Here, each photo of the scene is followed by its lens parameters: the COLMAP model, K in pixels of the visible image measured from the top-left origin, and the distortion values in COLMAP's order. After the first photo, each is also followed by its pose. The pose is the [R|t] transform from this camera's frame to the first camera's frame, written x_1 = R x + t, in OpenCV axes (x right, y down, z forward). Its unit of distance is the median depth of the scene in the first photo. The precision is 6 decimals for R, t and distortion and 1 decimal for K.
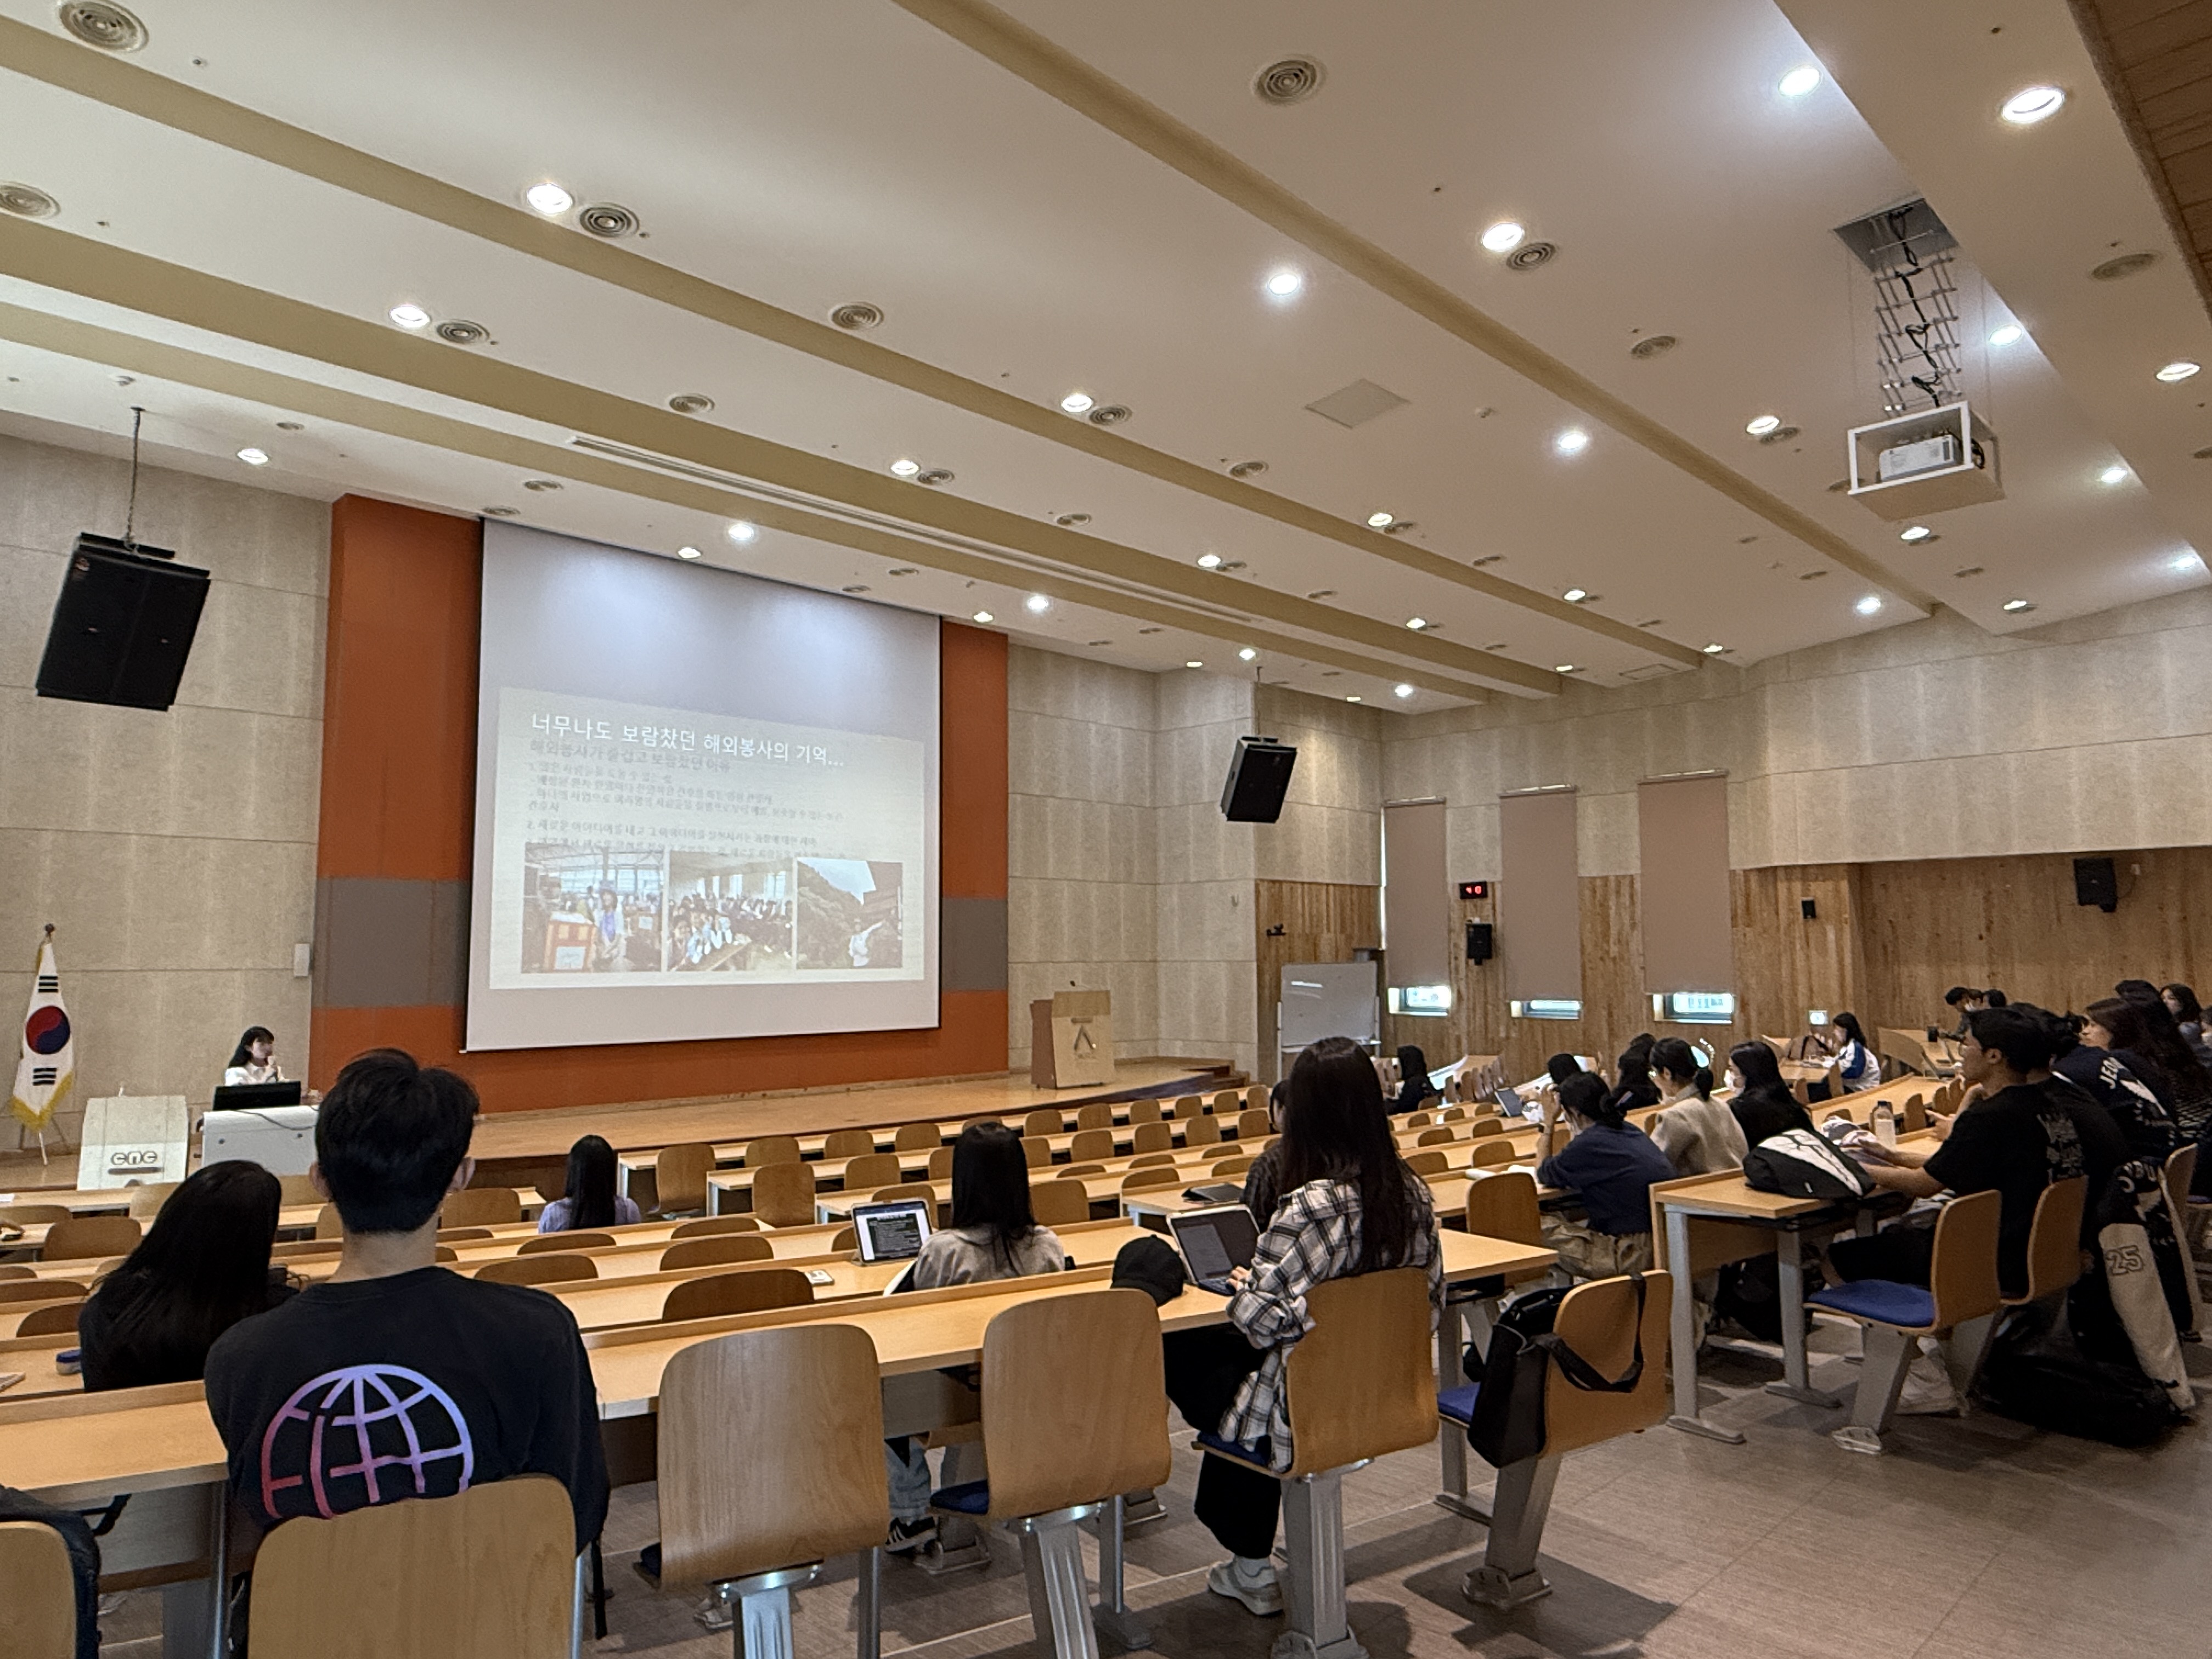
lens RADIAL K [[1406.9, 0, 1106.0], [0, 1406.9, 829.5], [0, 0, 1]] dist [-0.001701, -0.000225]
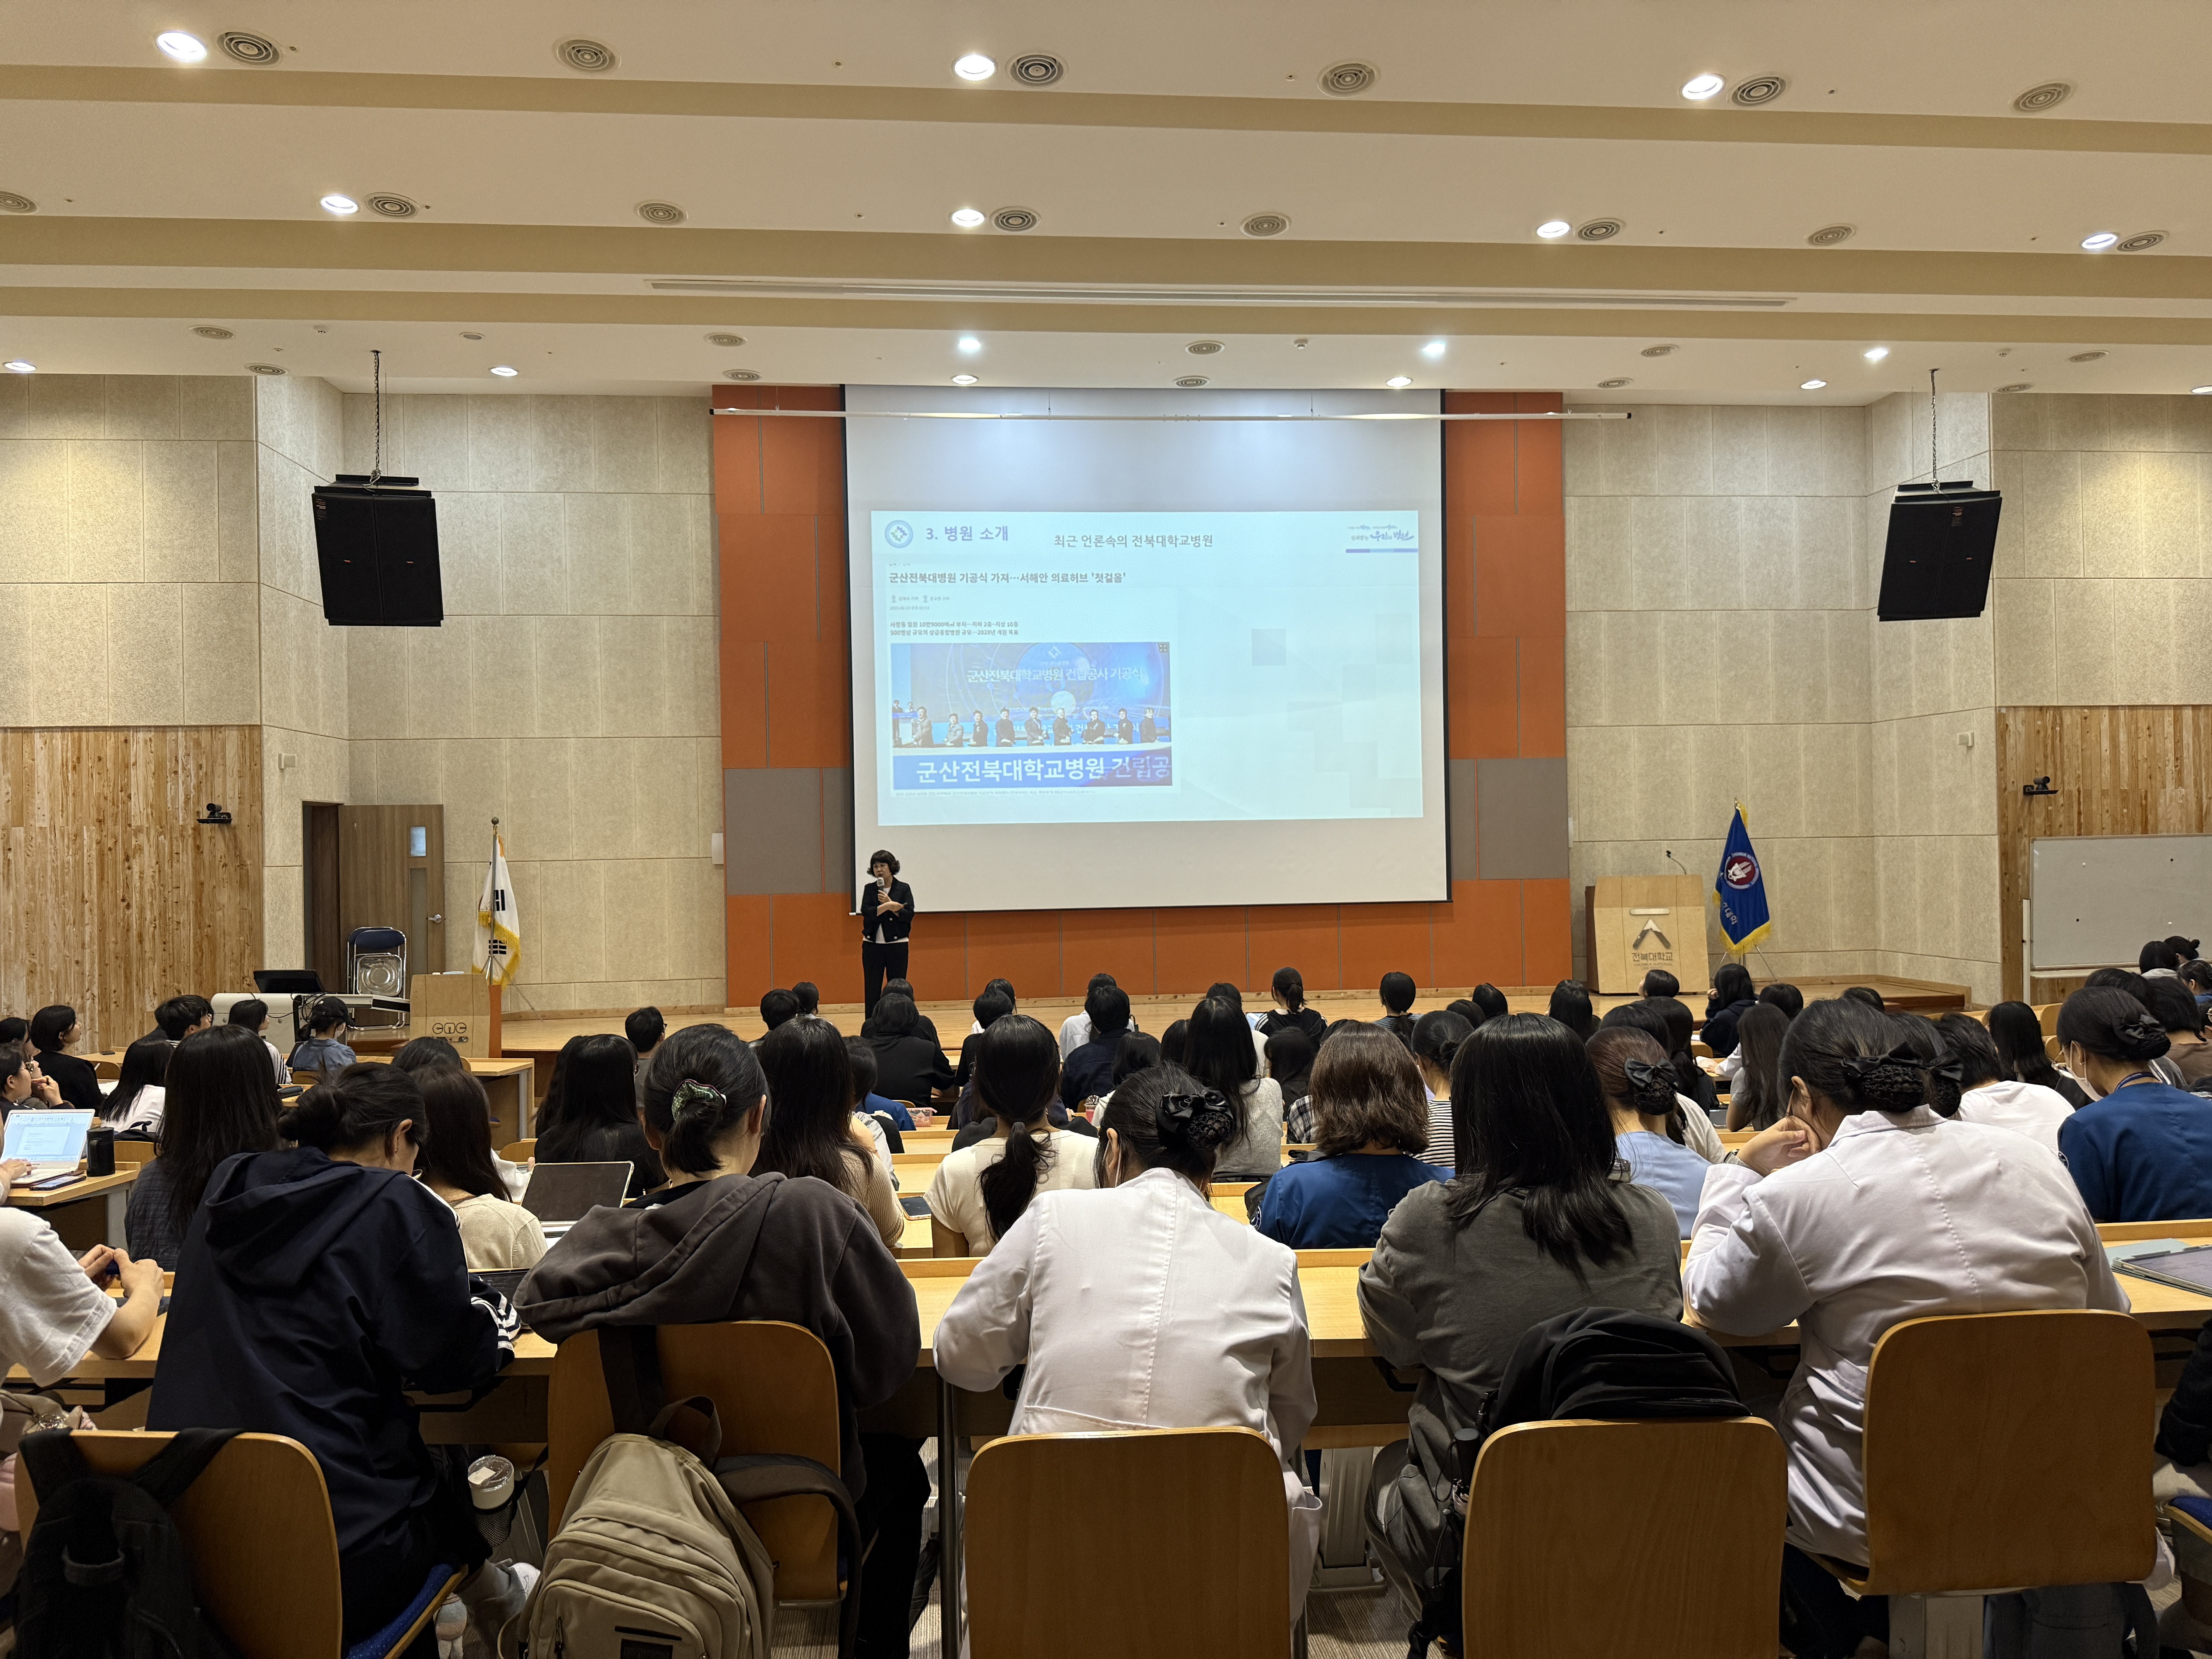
lens RADIAL K [[1564.3, 0, 1099.9], [0, 1564.3, 832.8], [0, 0, 1]] dist [0.064441, -0.105371]
pose [[0.762321, -0.011000, -0.647106, 0.297123], [0.071691, 0.995138, 0.067539, 0.016827], [0.643217, -0.097878, 0.759403, 0.221832]]
